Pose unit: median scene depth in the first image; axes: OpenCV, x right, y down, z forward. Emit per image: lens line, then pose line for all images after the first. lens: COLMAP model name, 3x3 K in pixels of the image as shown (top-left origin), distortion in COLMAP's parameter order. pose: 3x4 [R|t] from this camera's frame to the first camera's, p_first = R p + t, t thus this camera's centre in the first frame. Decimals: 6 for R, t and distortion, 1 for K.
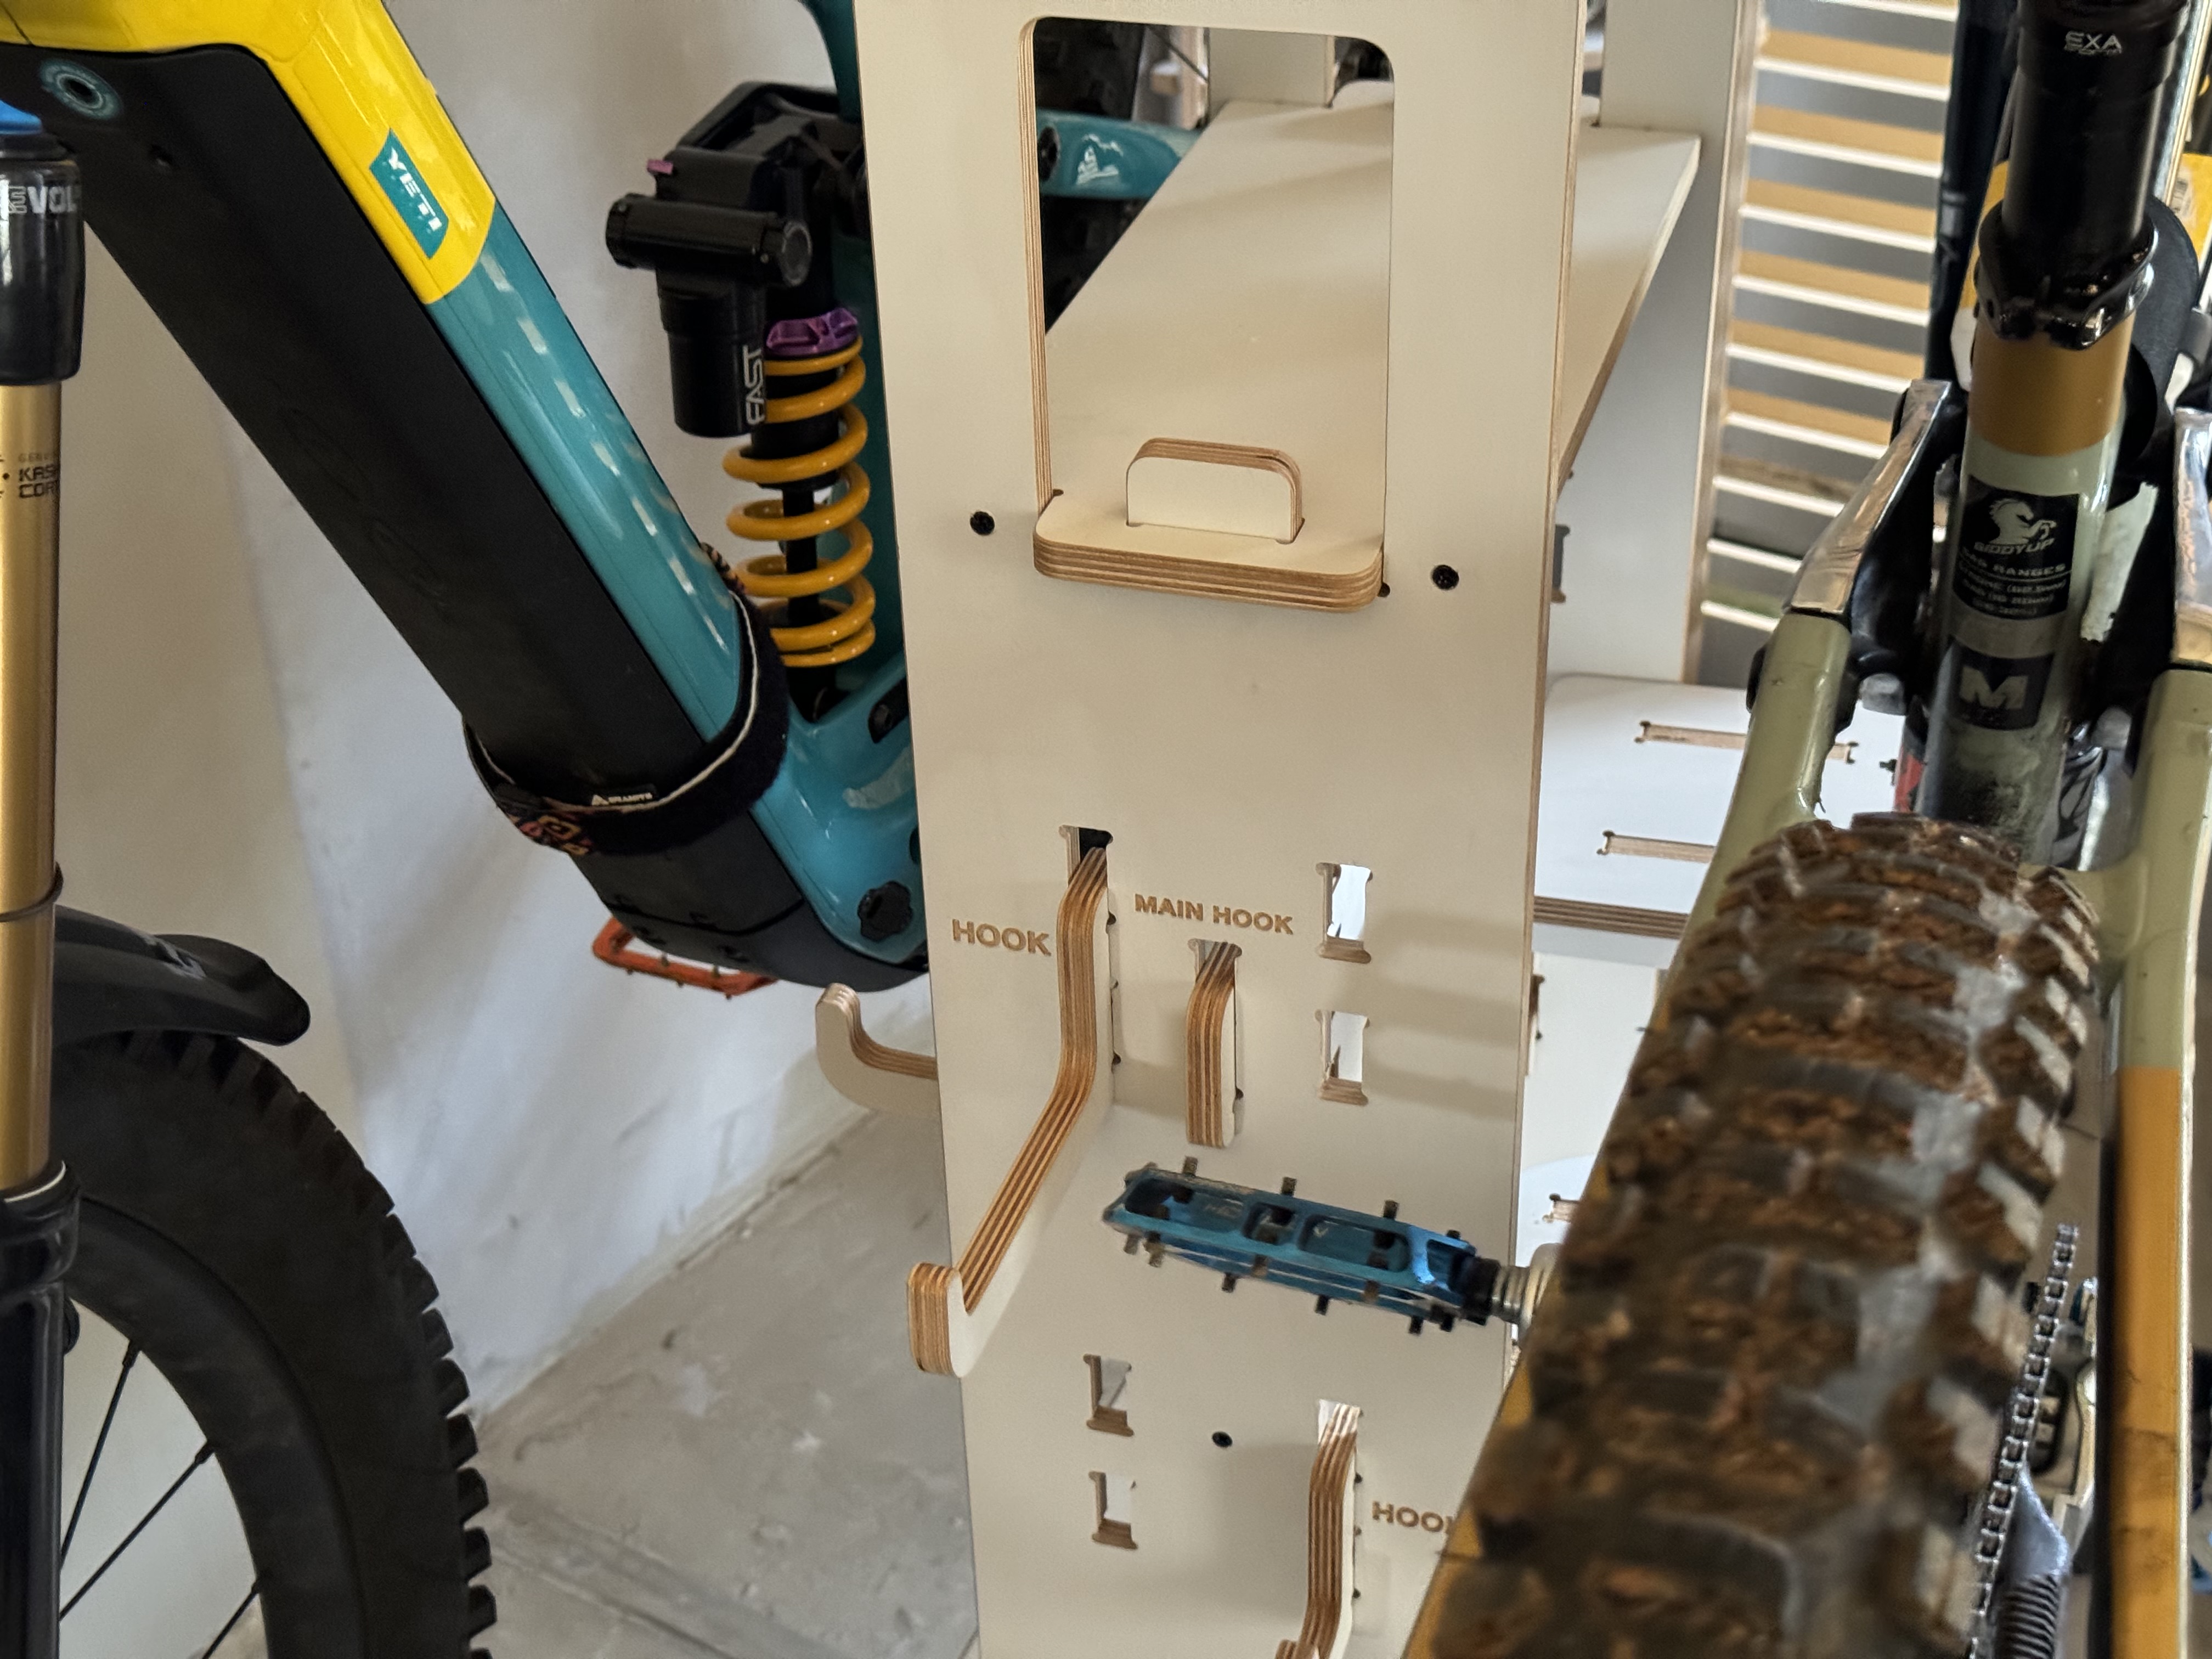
lens RADIAL K [[3084.3, 0, 1106.0], [0, 3084.3, 829.5], [0, 0, 1]] dist [0.277658, -0.806961]
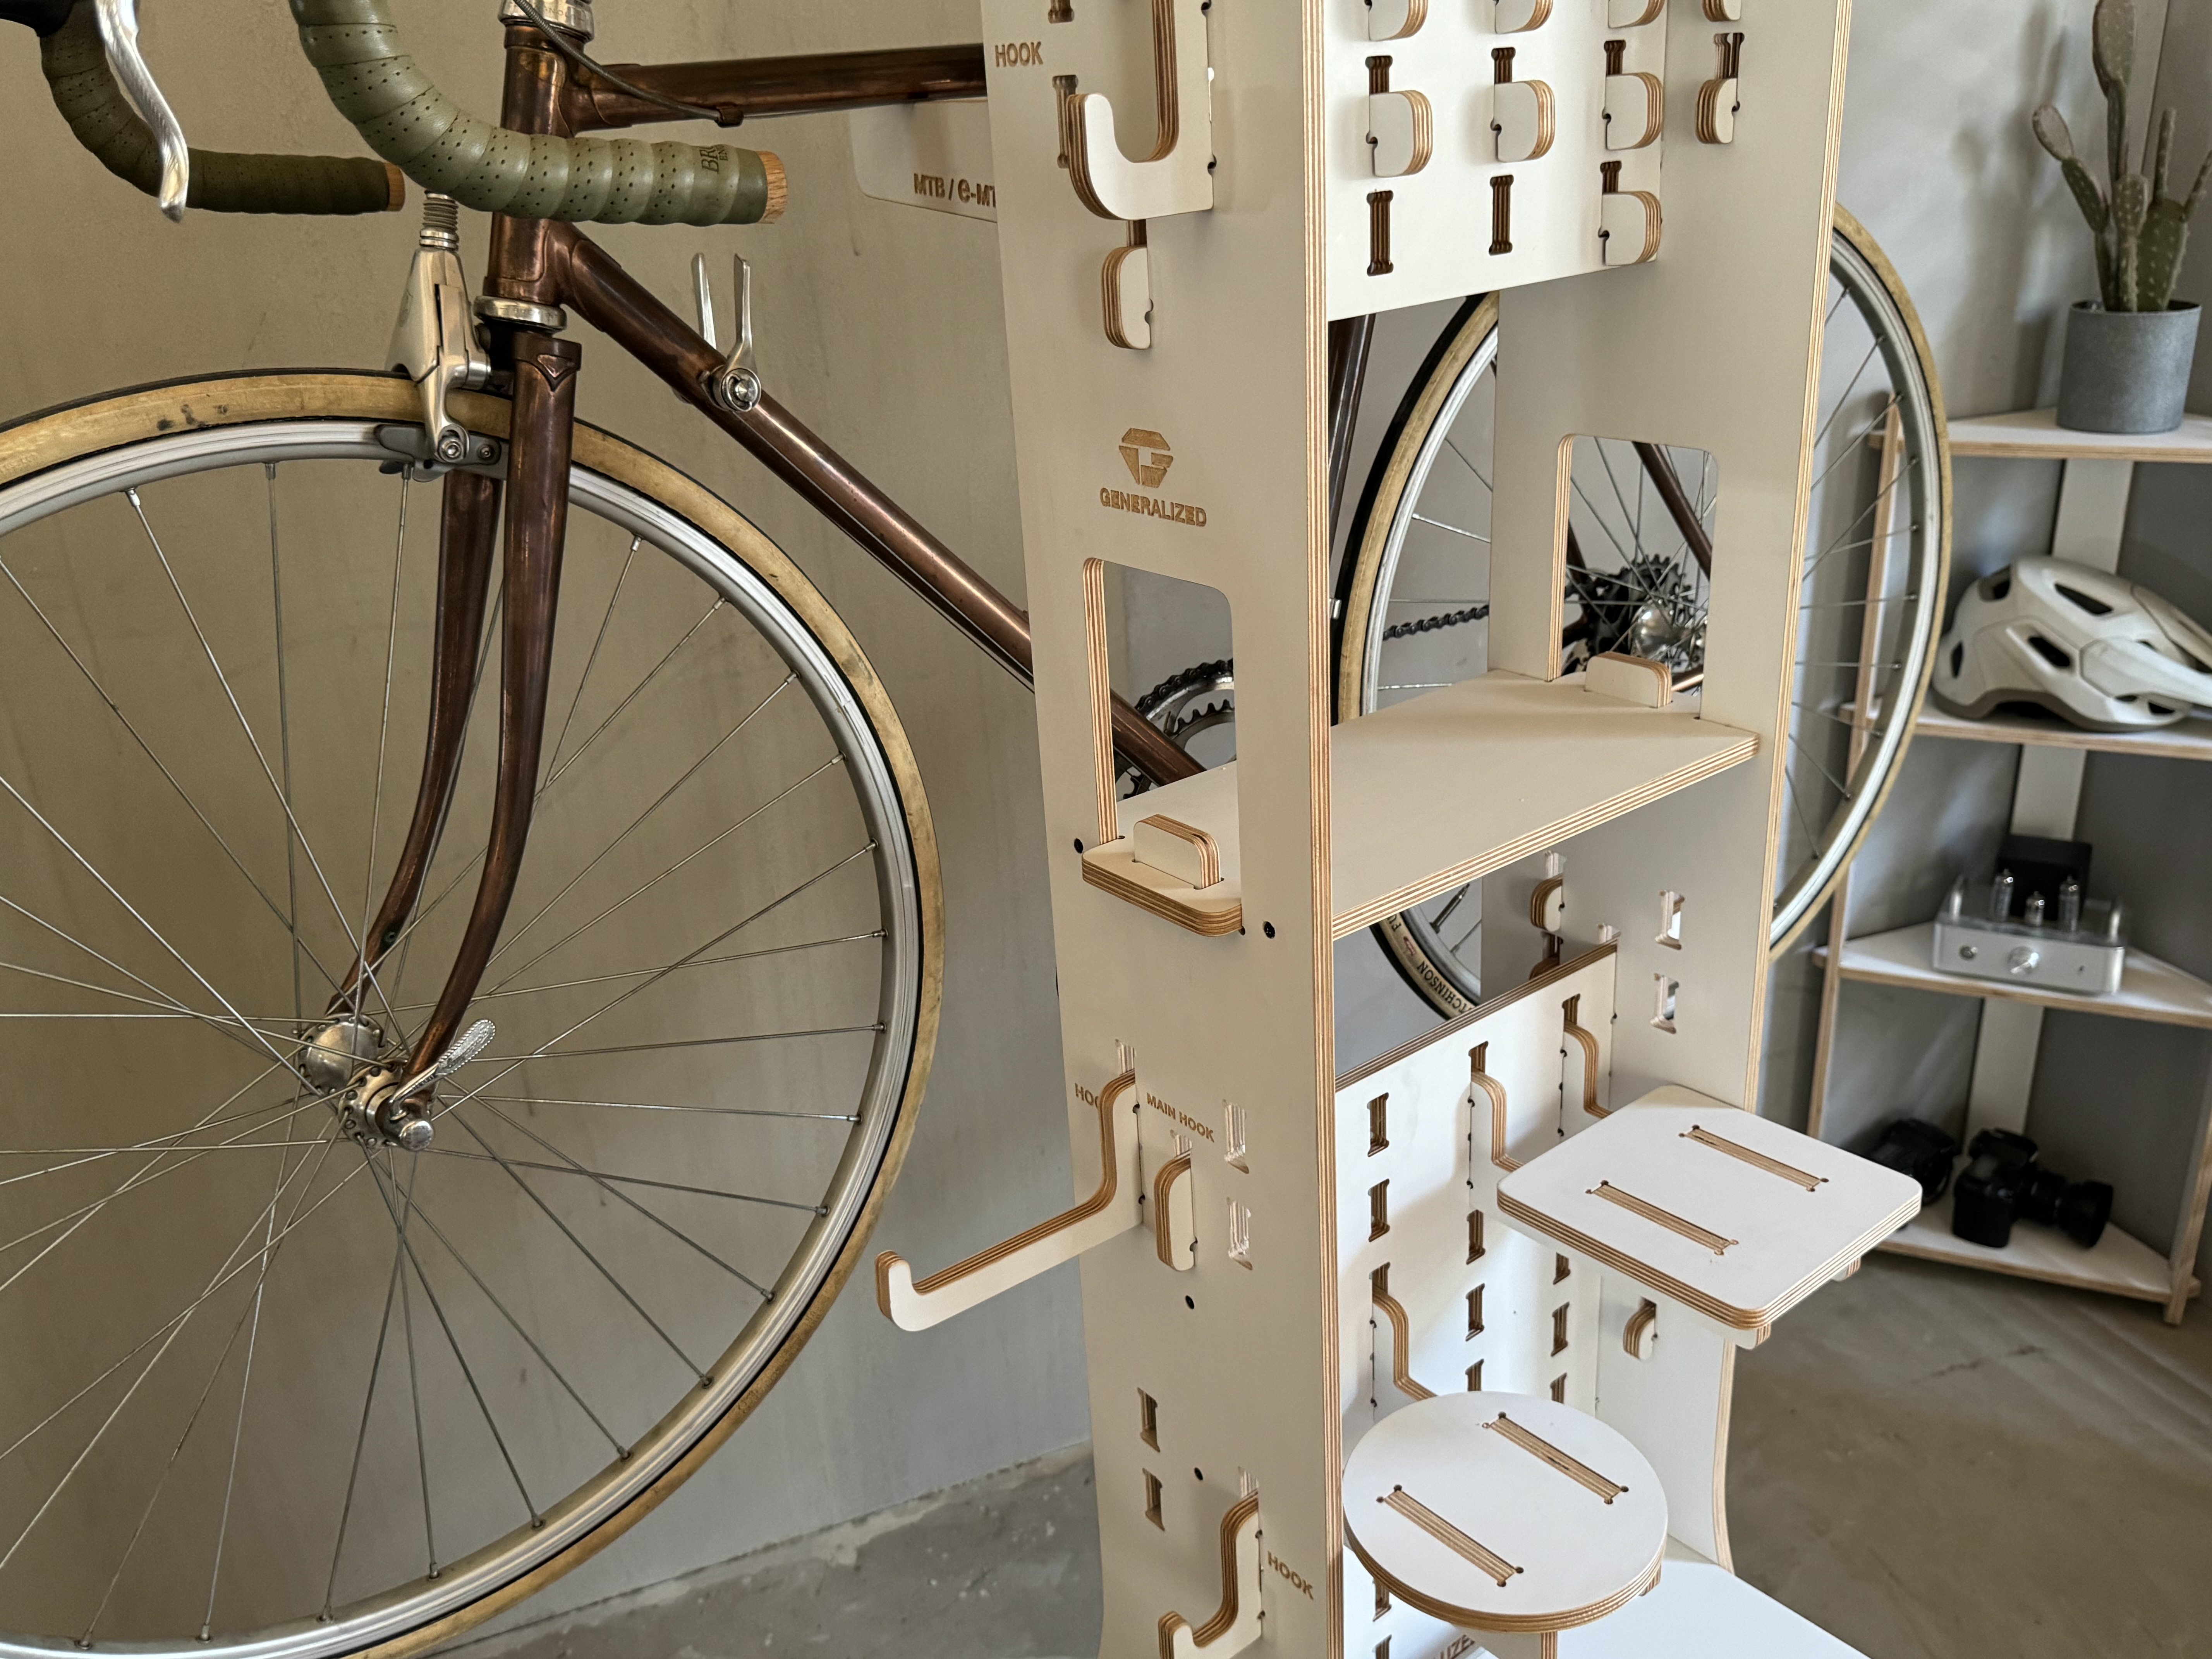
lens RADIAL K [[1837.9, 0, 1104.7], [0, 1837.9, 822.4], [0, 0, 1]] dist [0.044712, -0.081284]
pose [[0.837714, 0.188457, -0.512561, 0.399846], [-0.268246, 0.959539, -0.085611, -0.024778], [0.475688, 0.209210, 0.854372, 0.121681]]
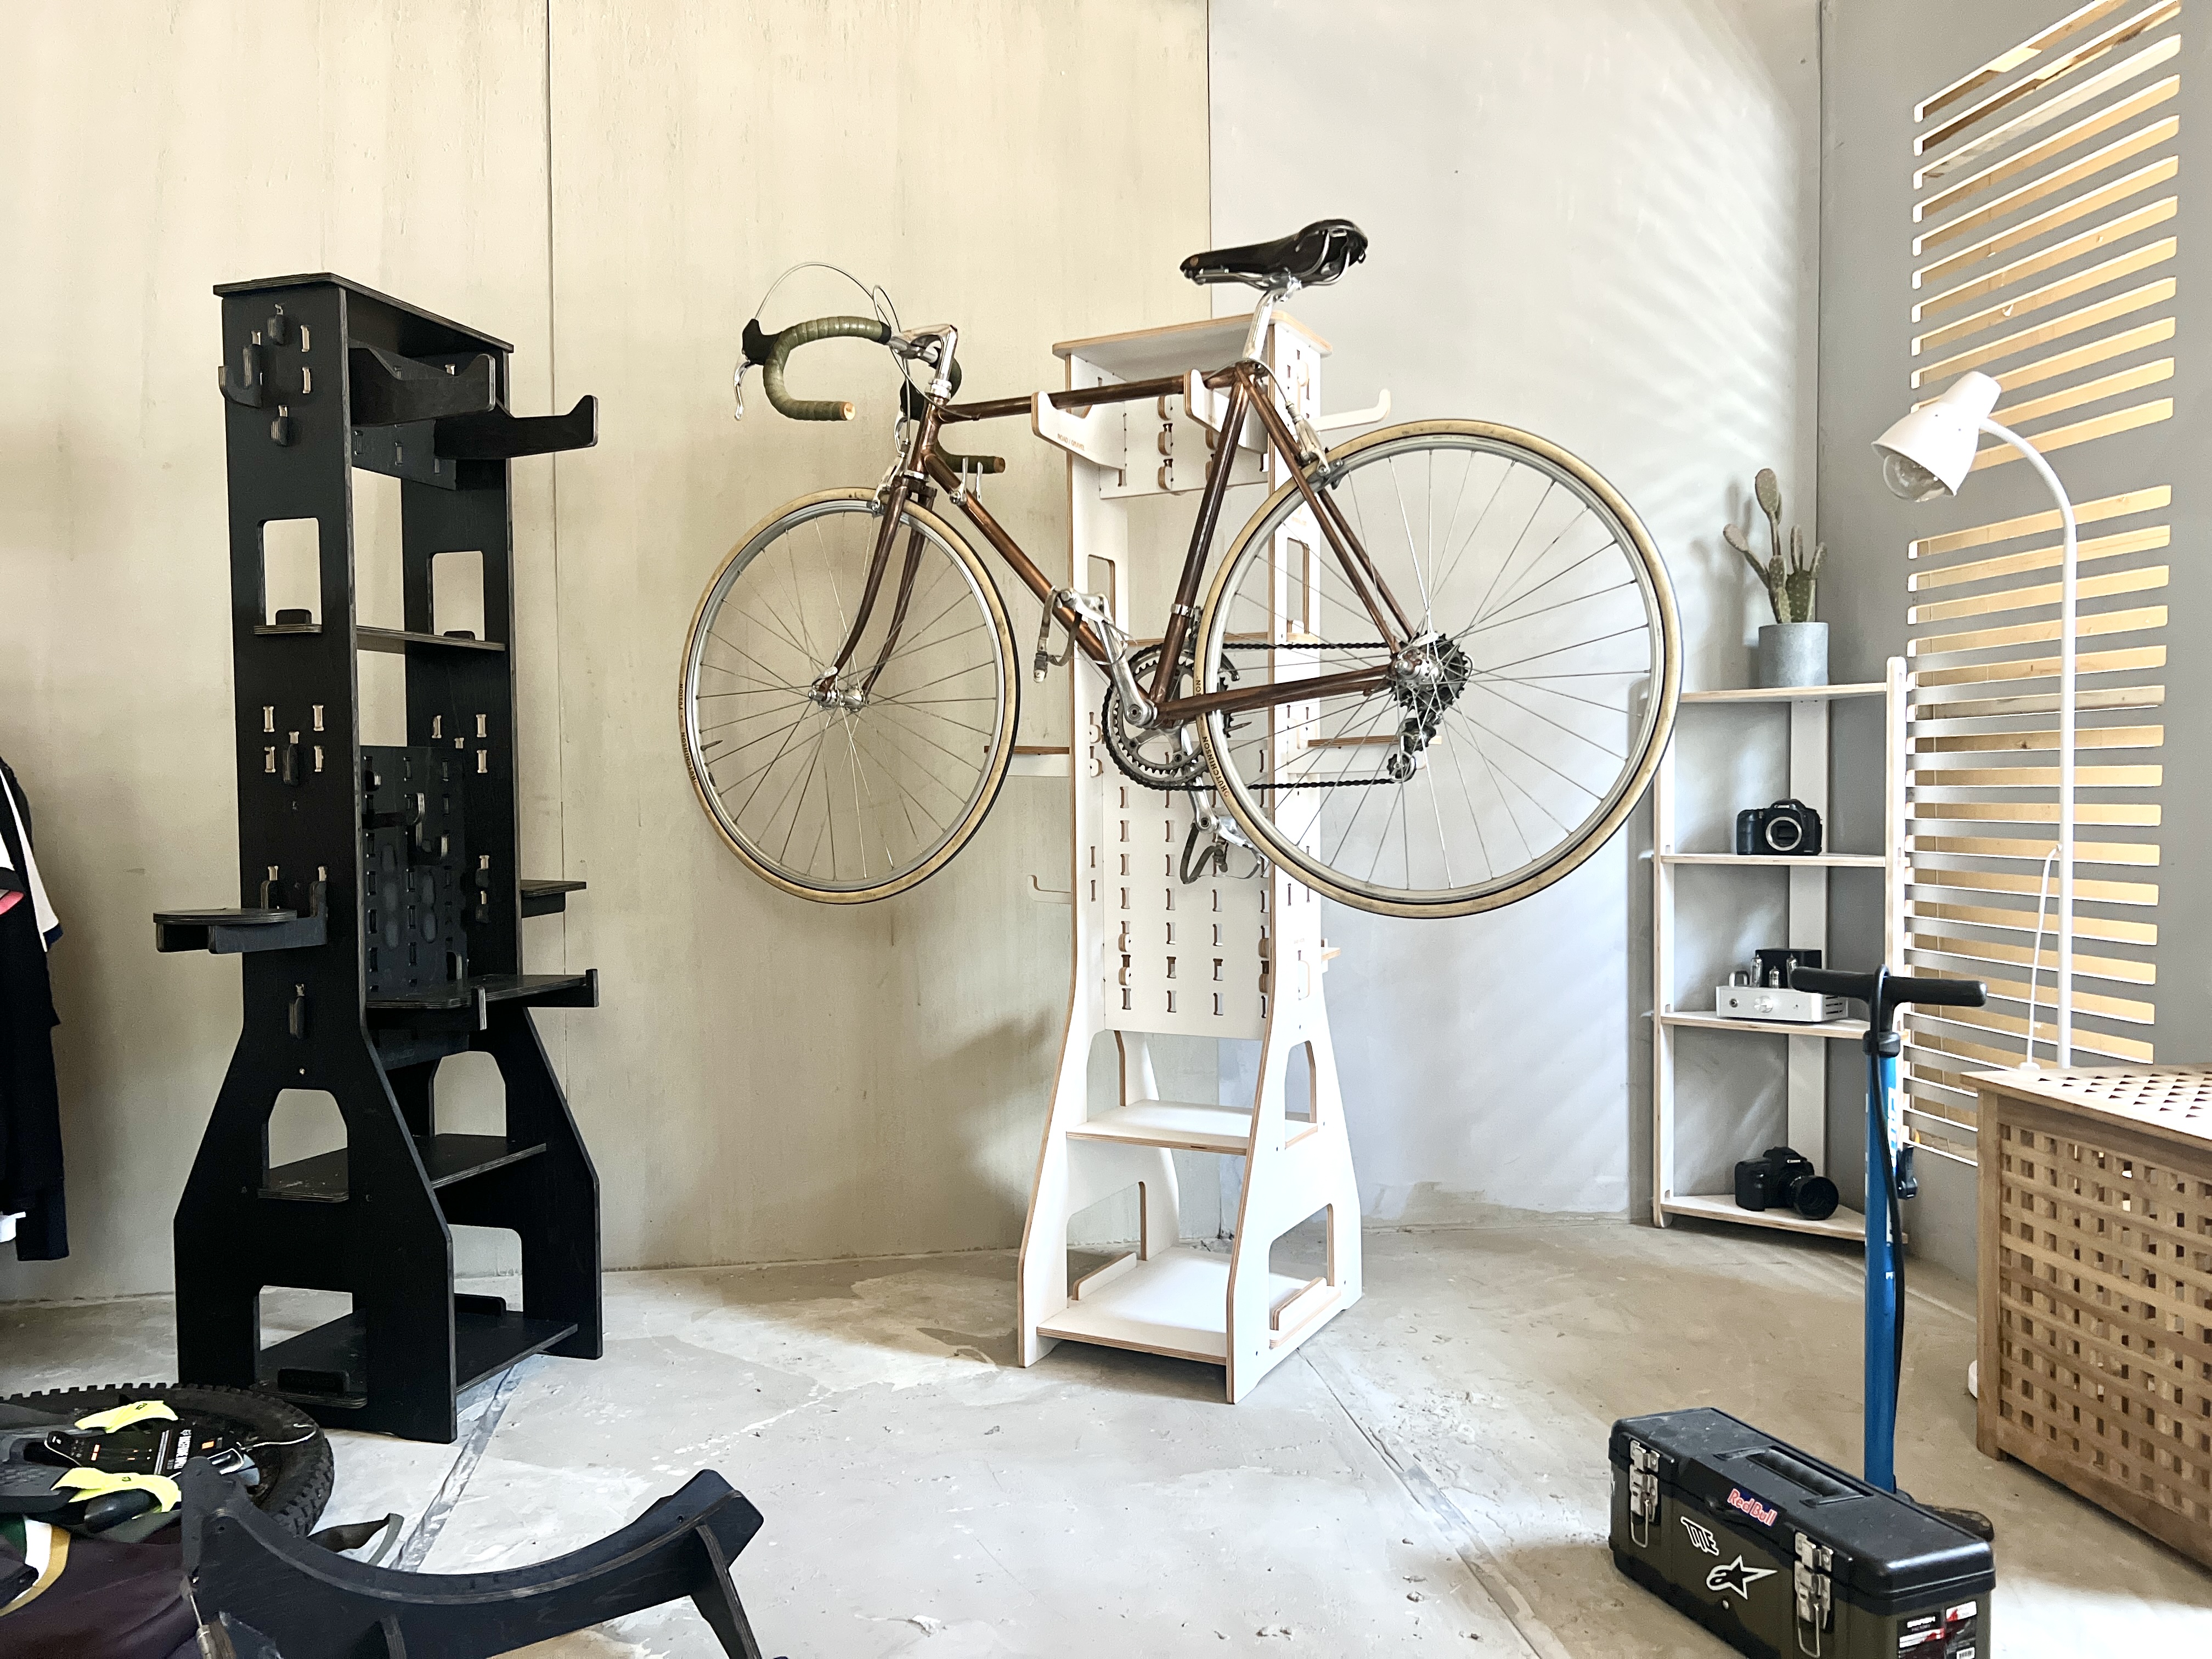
lens RADIAL K [[1668.0, 0, 1106.0], [0, 1668.0, 829.5], [0, 0, 1]] dist [-0.013626, 0.038372]
pose [[0.684317, 0.037046, -0.728243, 1.520868], [-0.400679, 0.853525, -0.333092, 0.825993], [0.609234, 0.519733, 0.598925, -0.286950]]
